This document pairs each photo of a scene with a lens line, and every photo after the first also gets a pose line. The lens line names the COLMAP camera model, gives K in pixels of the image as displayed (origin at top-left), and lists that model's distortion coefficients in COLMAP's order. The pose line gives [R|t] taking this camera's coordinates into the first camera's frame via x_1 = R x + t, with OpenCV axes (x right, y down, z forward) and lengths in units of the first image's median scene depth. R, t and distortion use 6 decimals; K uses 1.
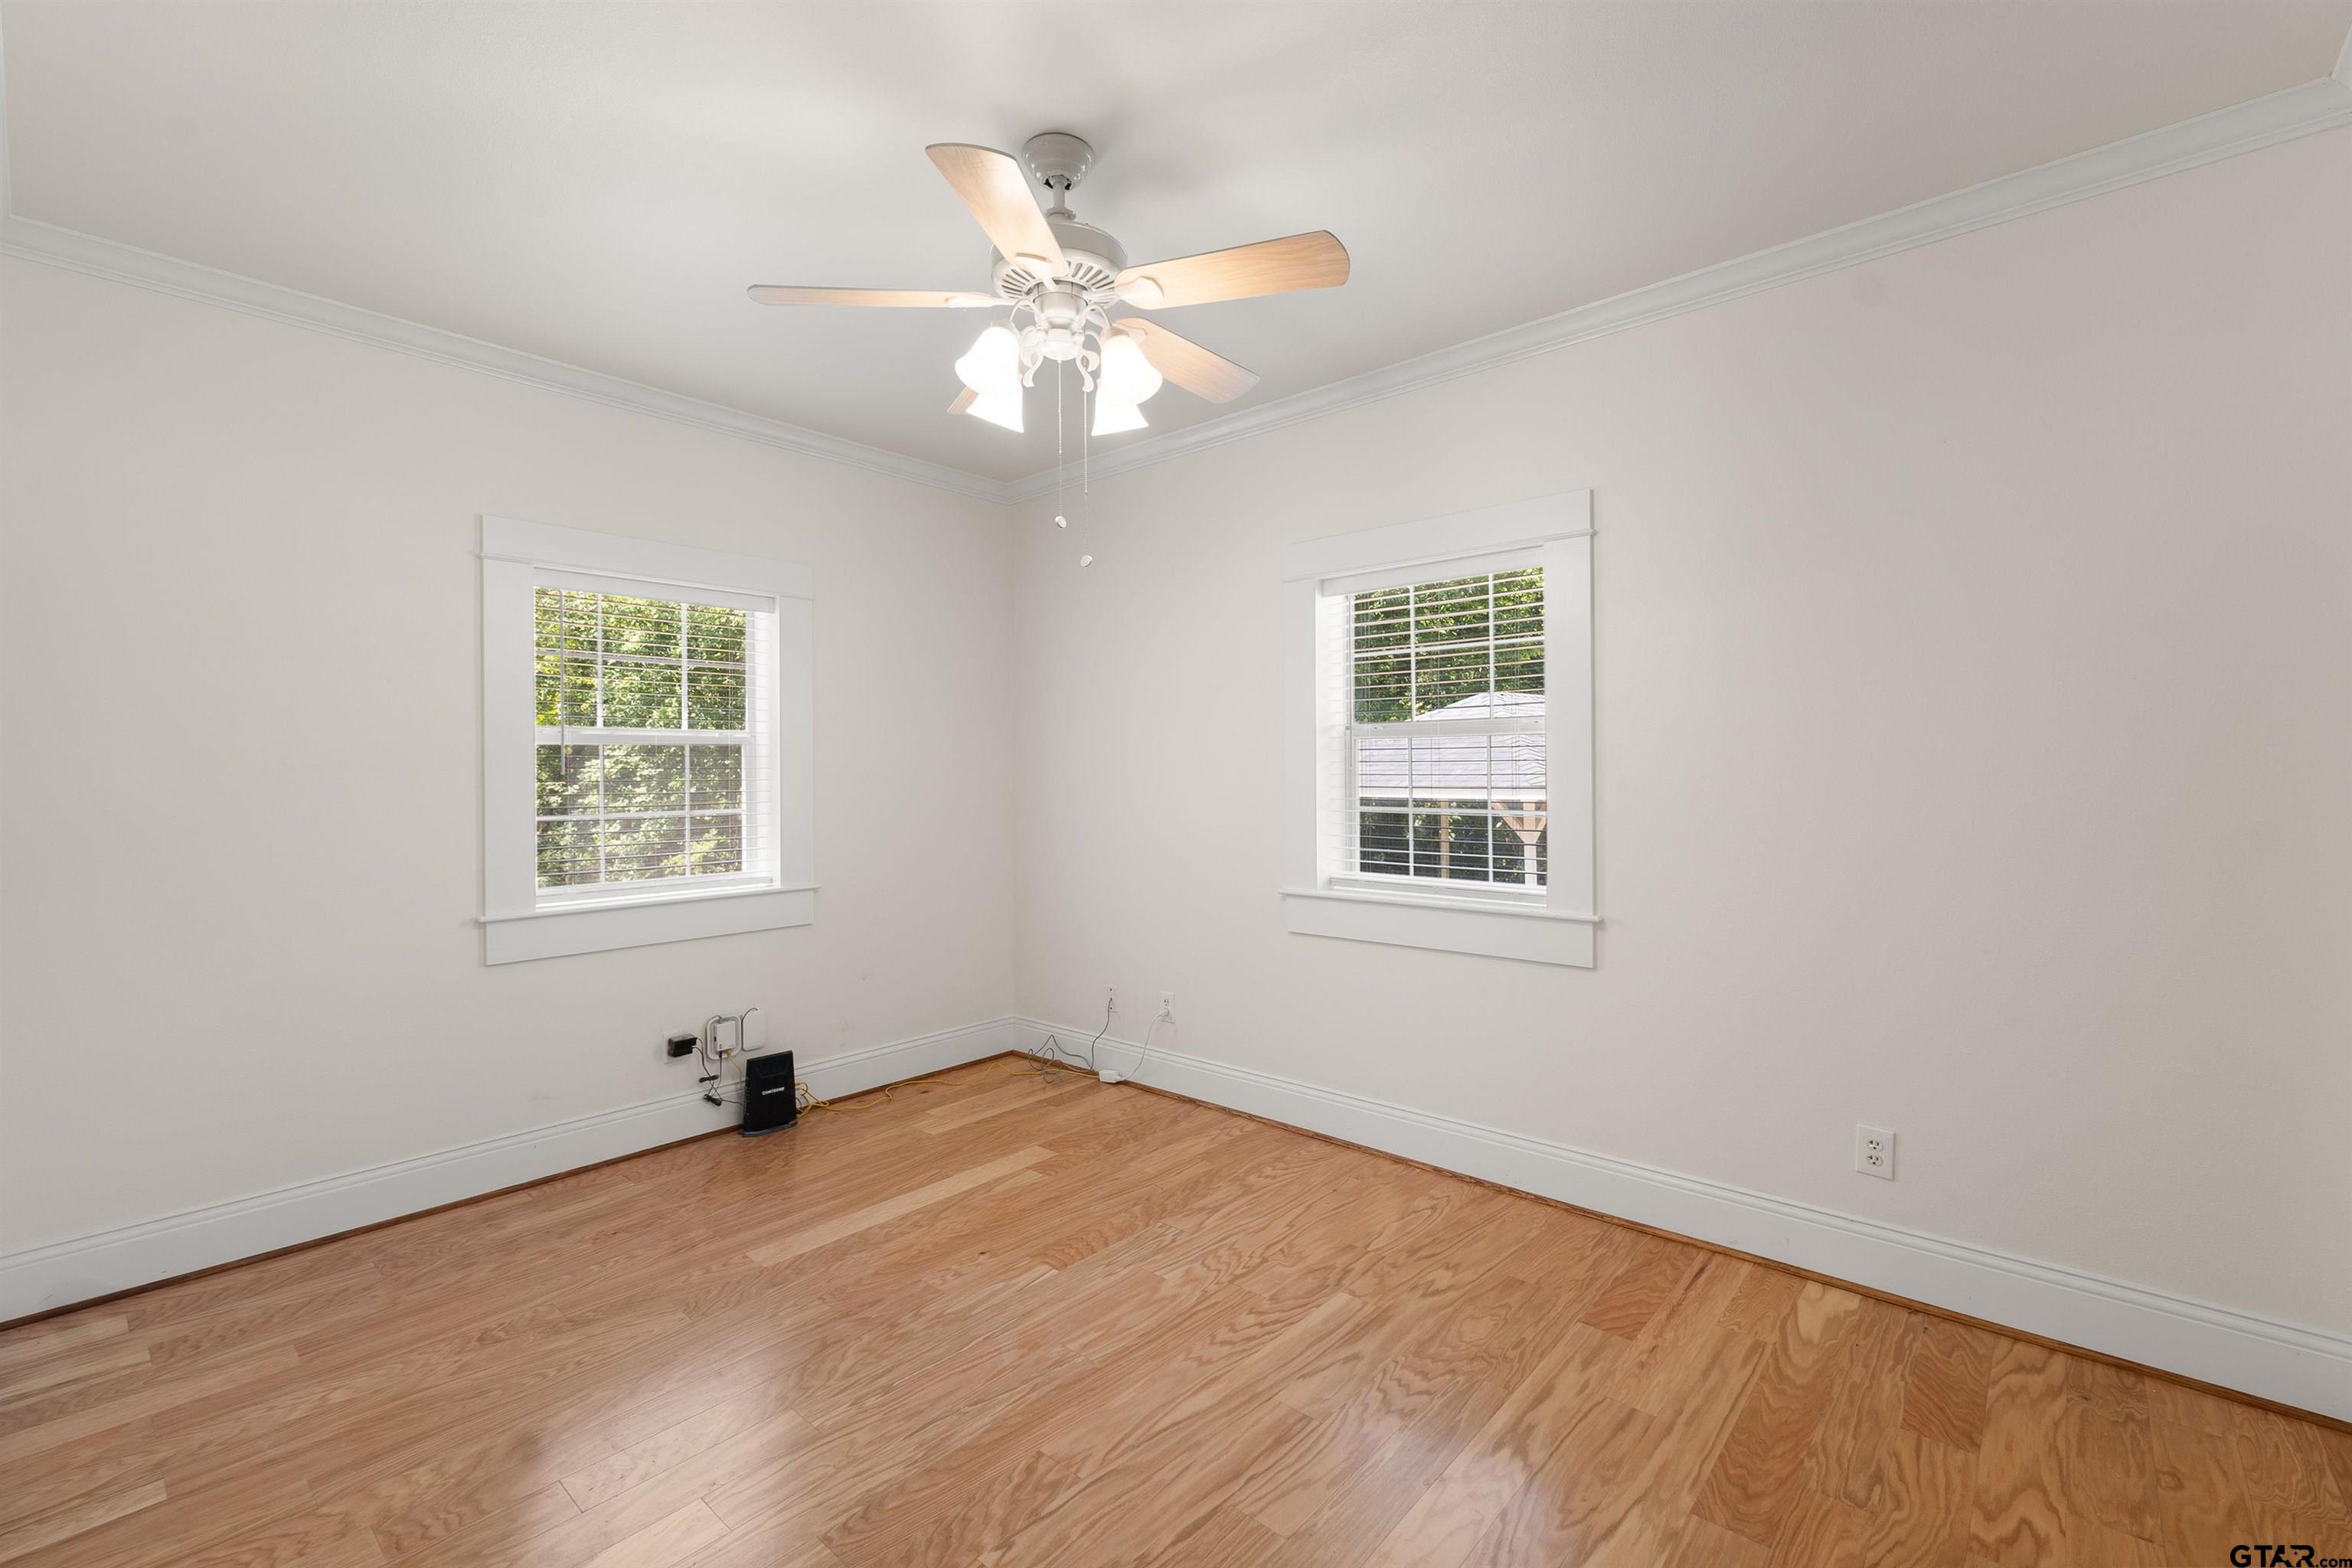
lens RADIAL K [[1016.9, 0, 1186.0], [0, 1016.9, 784.6], [0, 0, 1]] dist [0.001871, 0.000613]
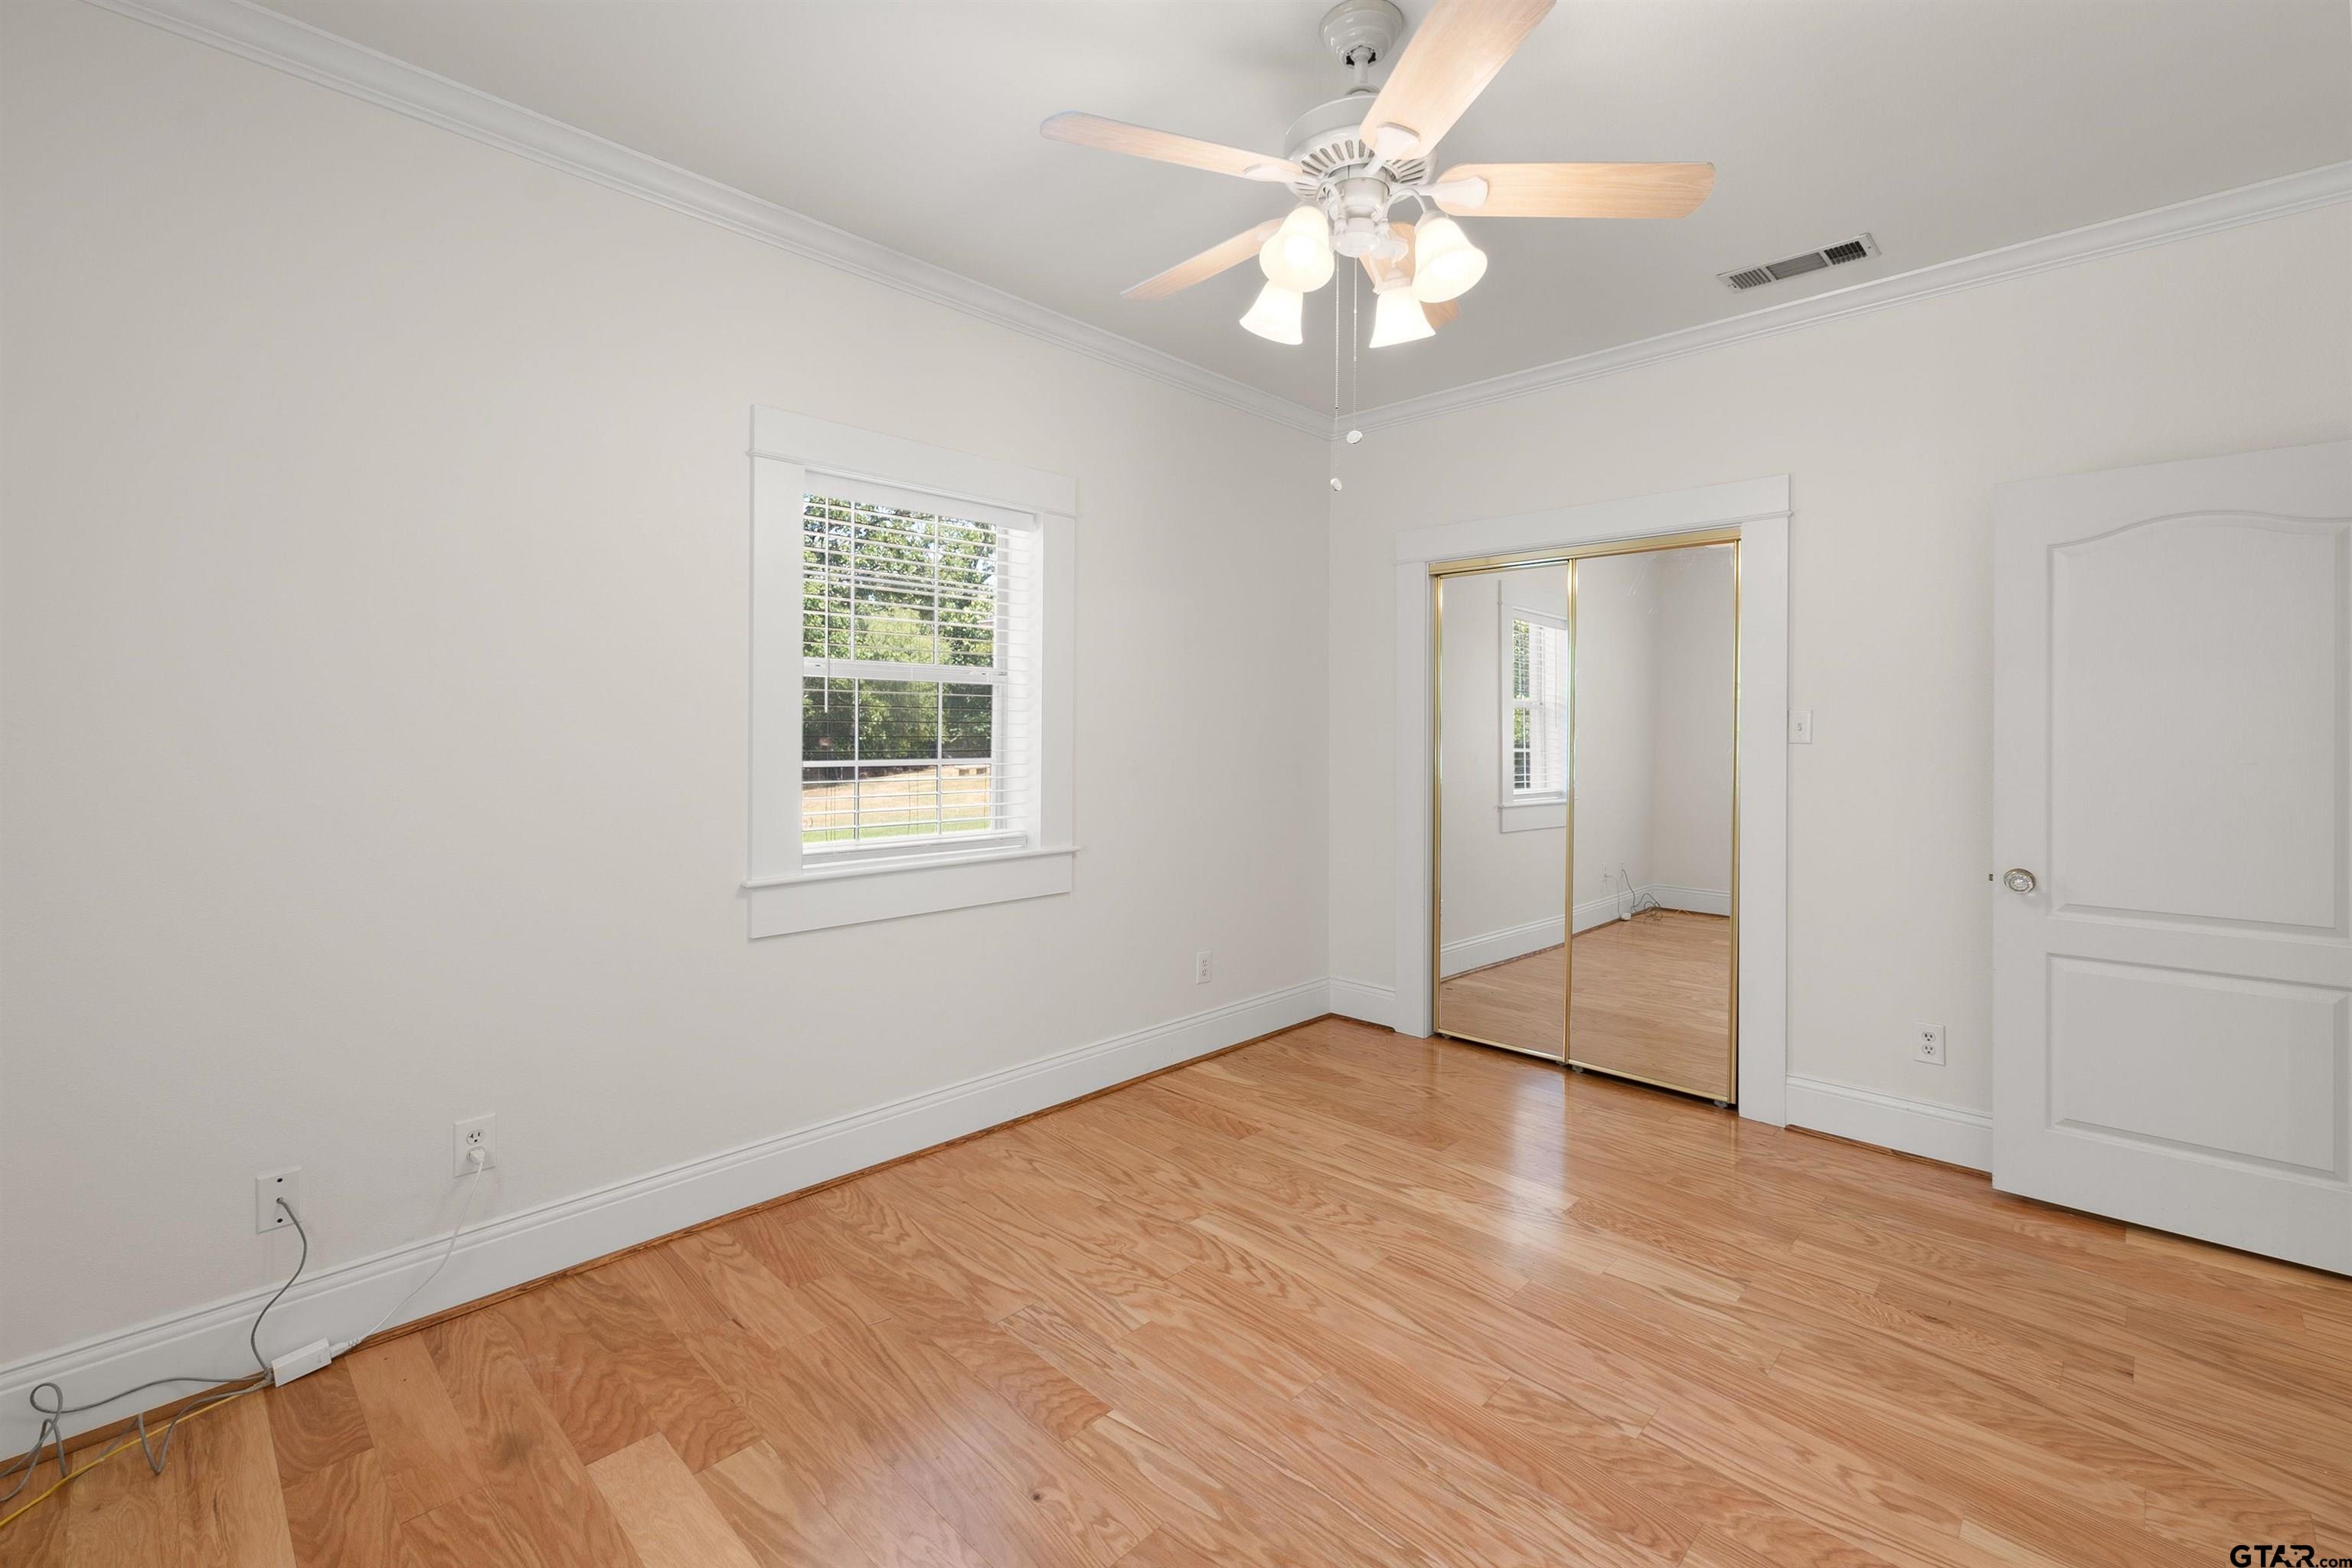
lens RADIAL K [[1016.9, 0, 1186.9], [0, 1016.9, 761.7], [0, 0, 1]] dist [0.001871, 0.000613]
pose [[0.038236, -0.031079, 0.998785, -0.845780], [0.004335, 0.999512, 0.030936, -0.001085], [-0.999259, 0.003147, 0.038352, 0.940728]]
